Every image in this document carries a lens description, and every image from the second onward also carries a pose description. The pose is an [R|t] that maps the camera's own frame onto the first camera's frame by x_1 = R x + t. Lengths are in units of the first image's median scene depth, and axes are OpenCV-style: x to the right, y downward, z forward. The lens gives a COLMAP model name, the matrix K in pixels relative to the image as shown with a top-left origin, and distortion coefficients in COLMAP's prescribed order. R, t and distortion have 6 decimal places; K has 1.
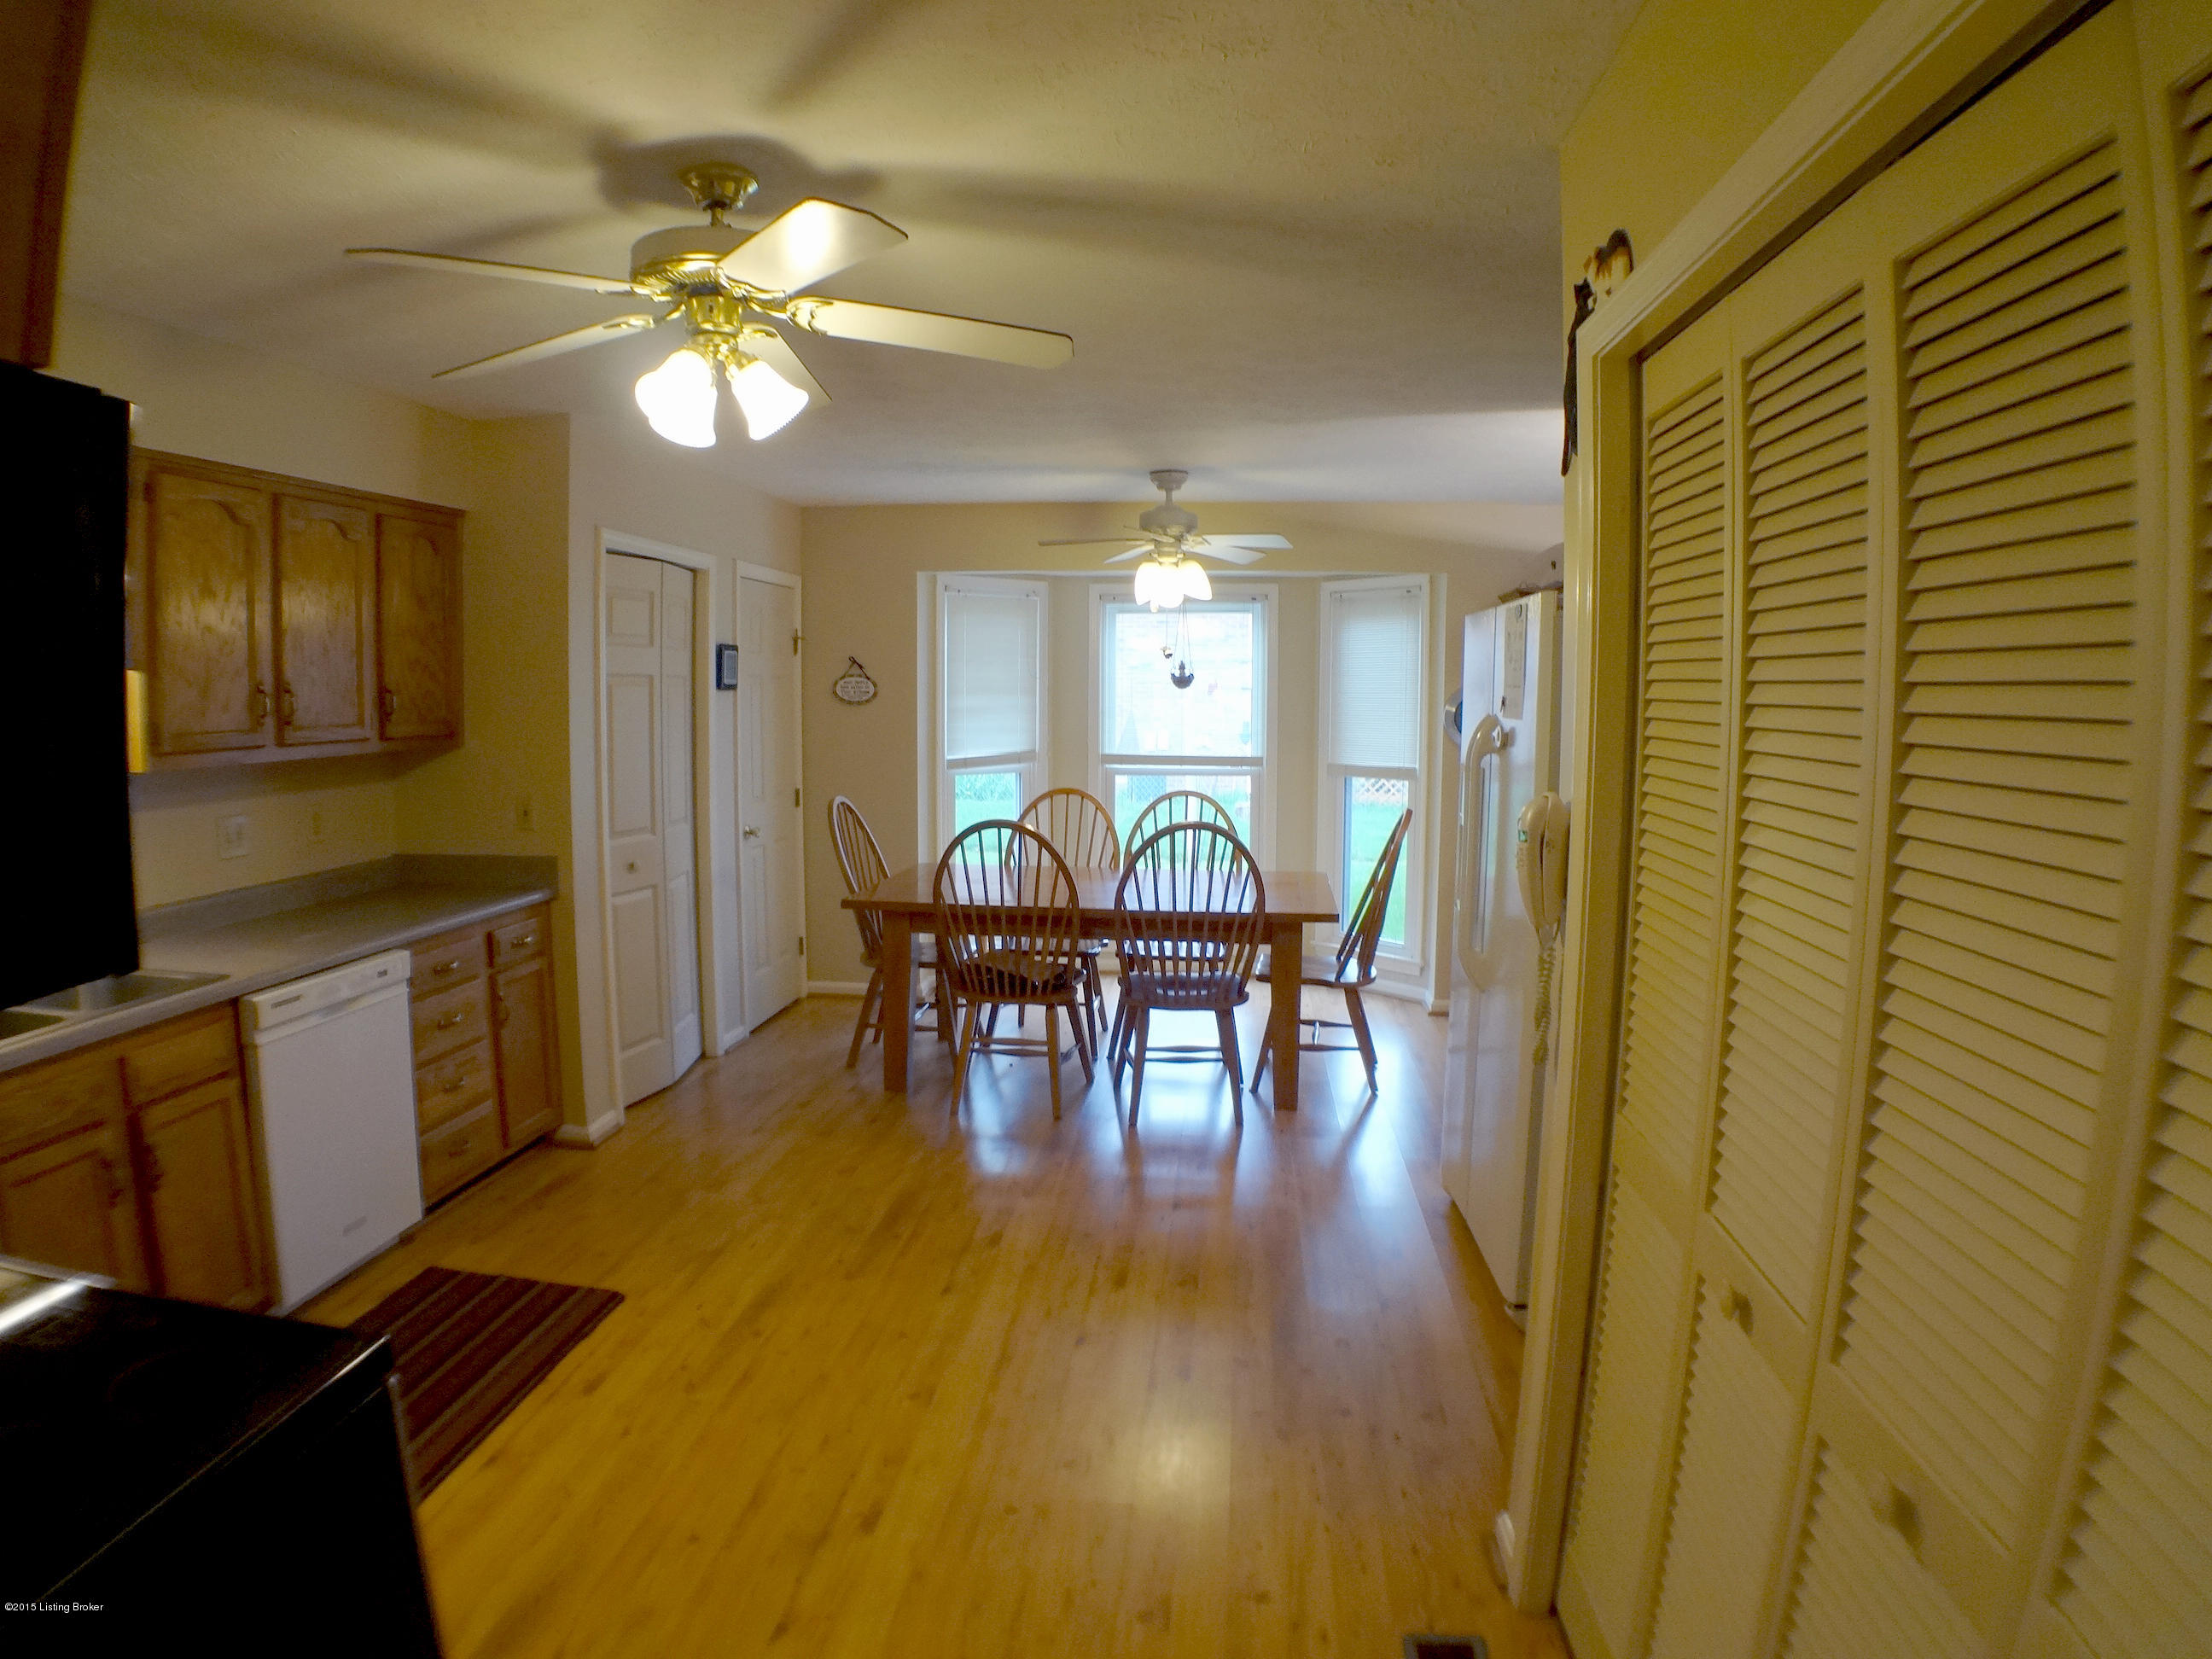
lens RADIAL K [[1299.1, 0, 1106.0], [0, 1299.1, 829.5], [0, 0, 1]] dist [-0.186834, 0.037178]
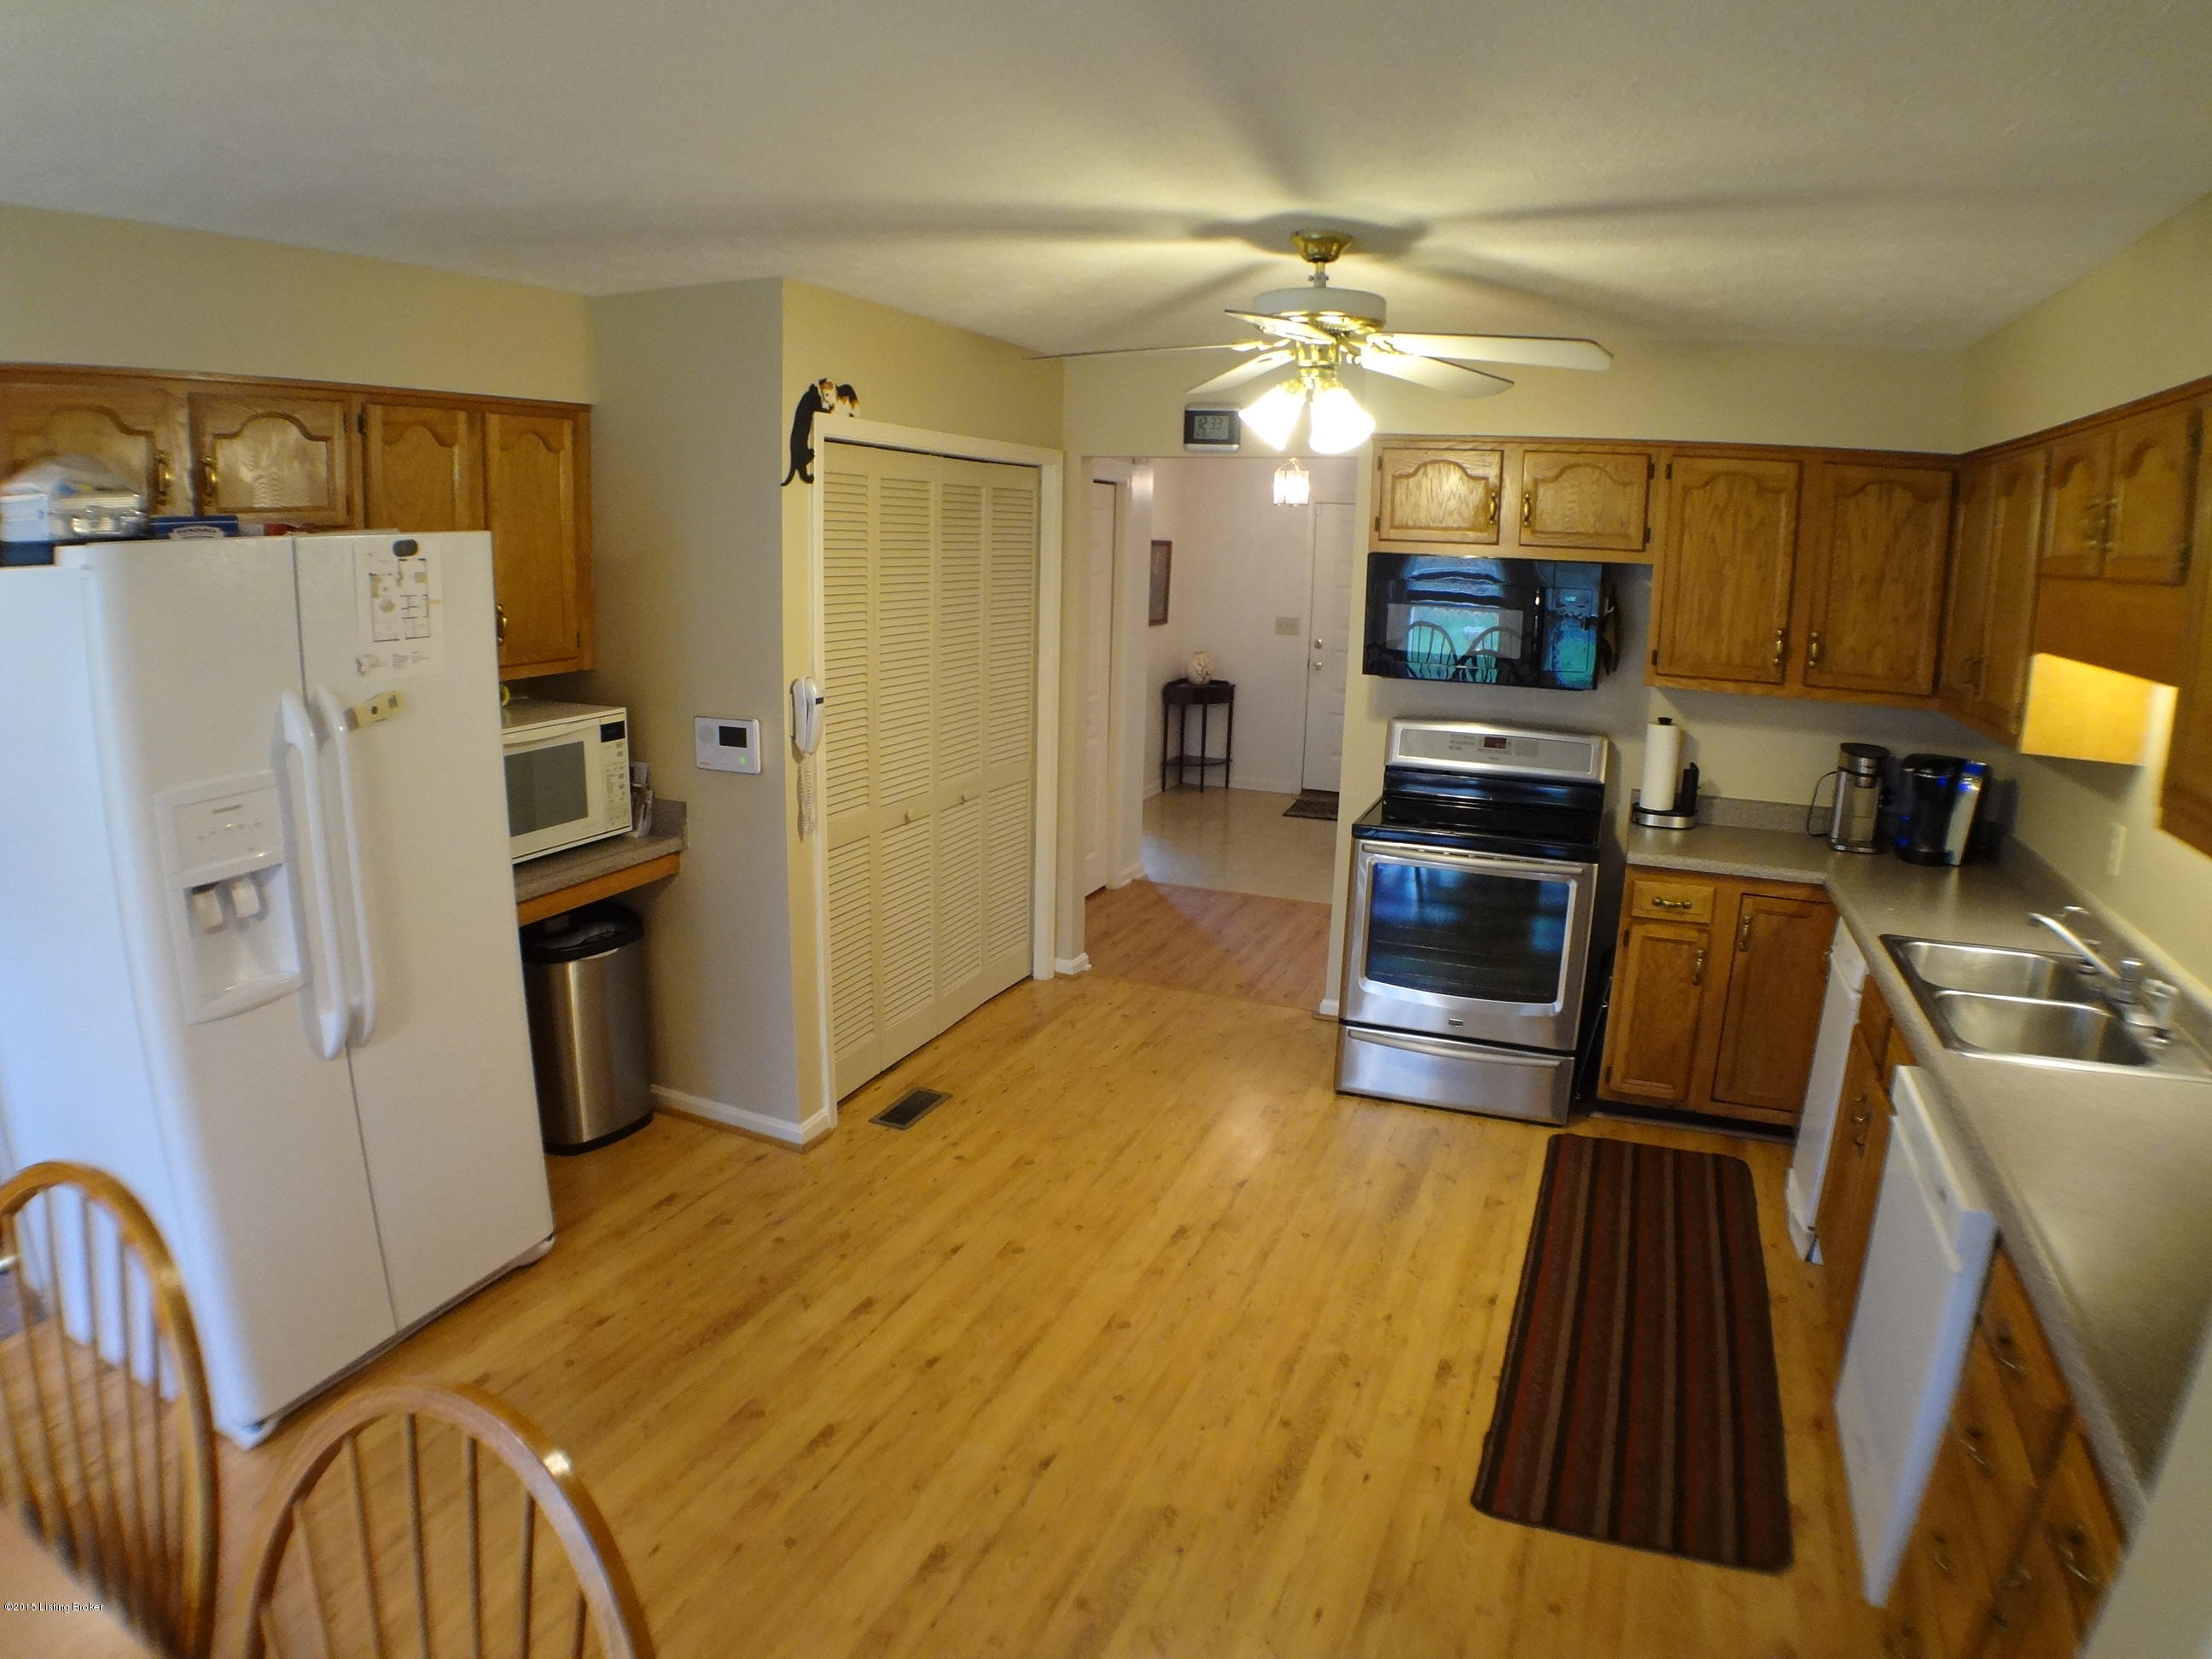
lens RADIAL K [[1299.1, 0, 1106.0], [0, 1299.1, 829.5], [0, 0, 1]] dist [-0.186834, 0.037178]
pose [[-0.957060, -0.084229, 0.277382, -0.237952], [0.006767, 0.950106, 0.311853, -0.161887], [-0.289810, 0.300339, -0.908739, 1.100806]]
